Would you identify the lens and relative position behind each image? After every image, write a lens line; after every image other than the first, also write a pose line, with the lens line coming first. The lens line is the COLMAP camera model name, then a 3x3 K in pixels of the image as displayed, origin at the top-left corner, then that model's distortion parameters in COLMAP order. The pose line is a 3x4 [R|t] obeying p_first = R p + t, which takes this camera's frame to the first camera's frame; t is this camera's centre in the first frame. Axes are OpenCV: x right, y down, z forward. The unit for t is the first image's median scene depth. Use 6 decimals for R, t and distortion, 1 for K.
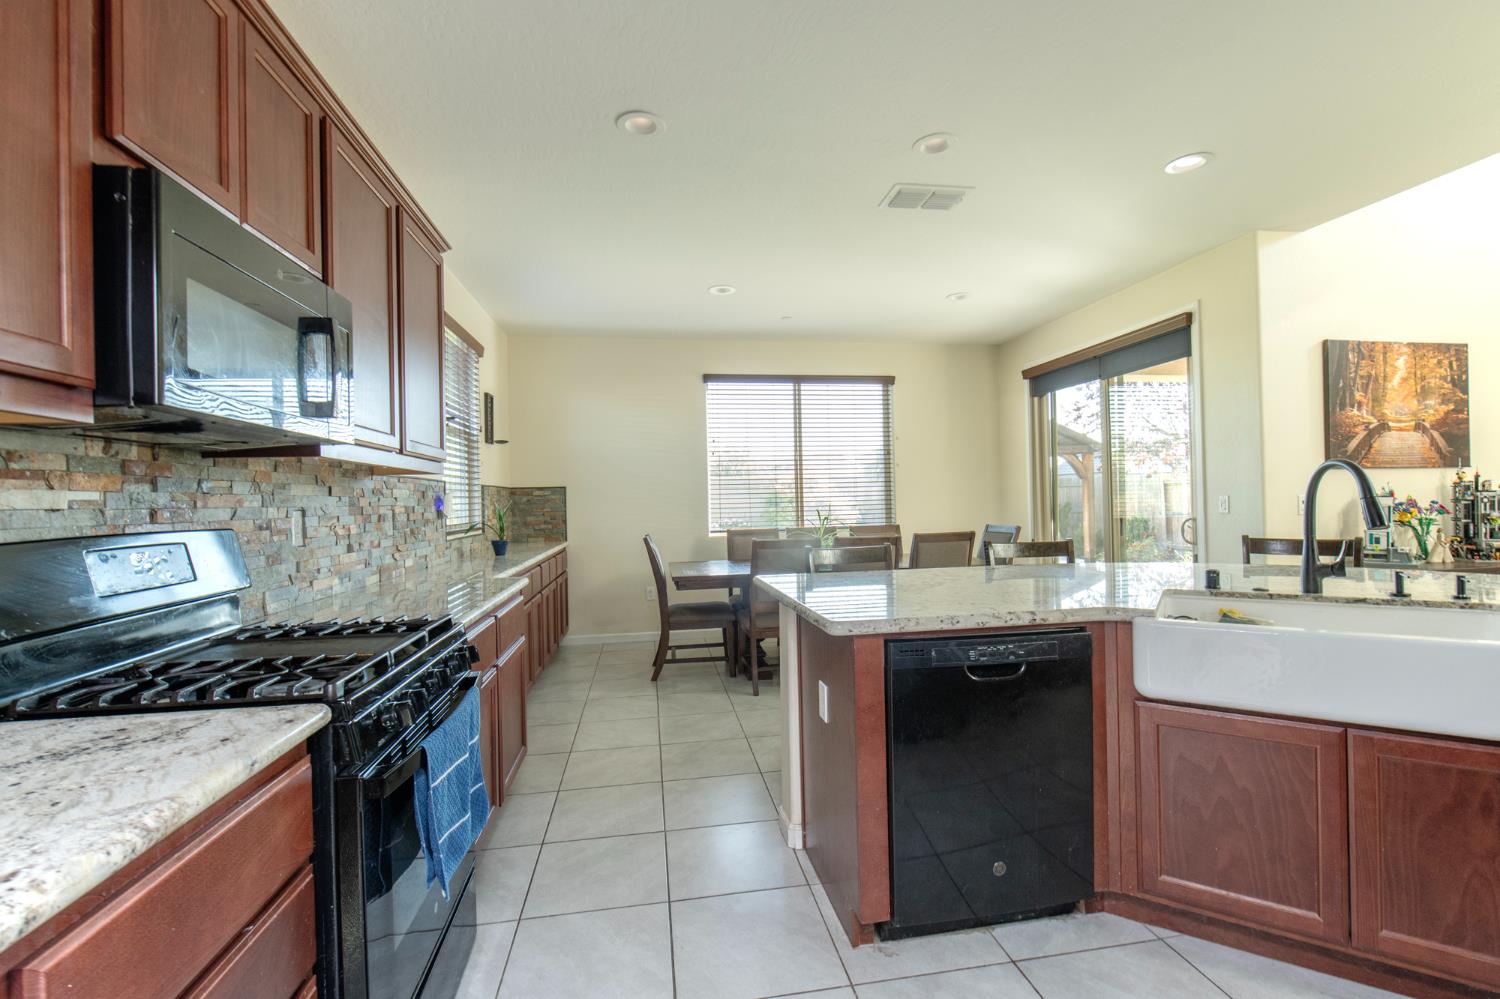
lens RADIAL K [[661.3, 0, 749.5], [0, 661.3, 484.8], [0, 0, 1]] dist [0.003172, -0.005626]
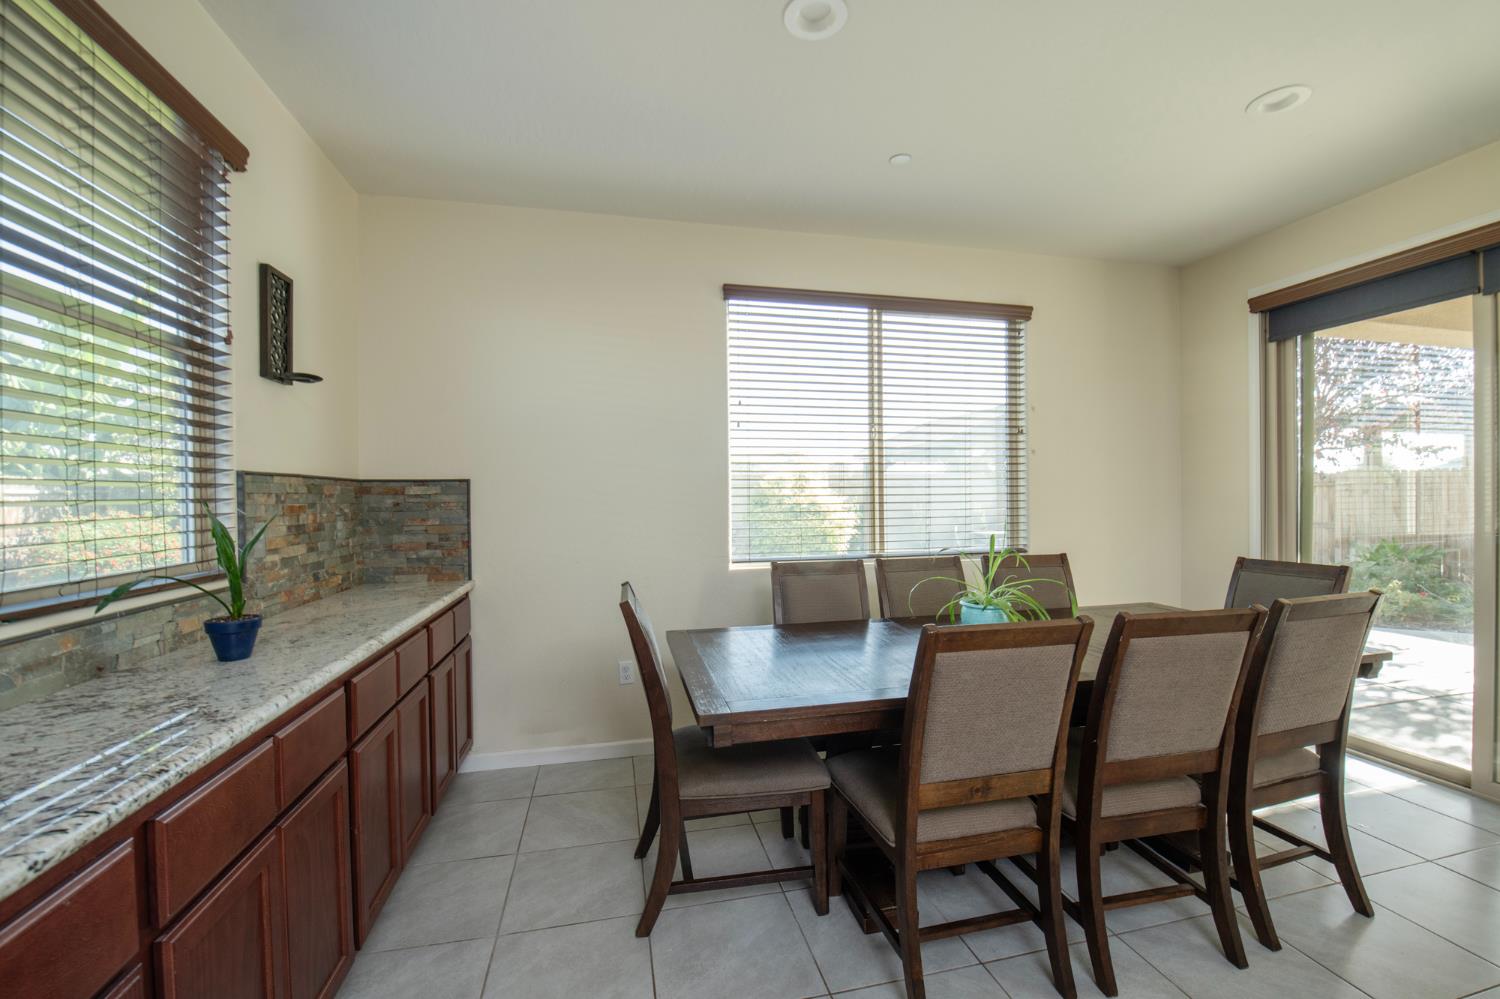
lens RADIAL K [[637.6, 0, 744.4], [0, 637.6, 500.1], [0, 0, 1]] dist [0.008468, 0.000106]
pose [[0.998246, 0.014087, 0.057506, -0.084704], [-0.015713, 0.999486, 0.027929, 0.001707], [-0.057083, -0.028784, 0.997954, 0.471502]]
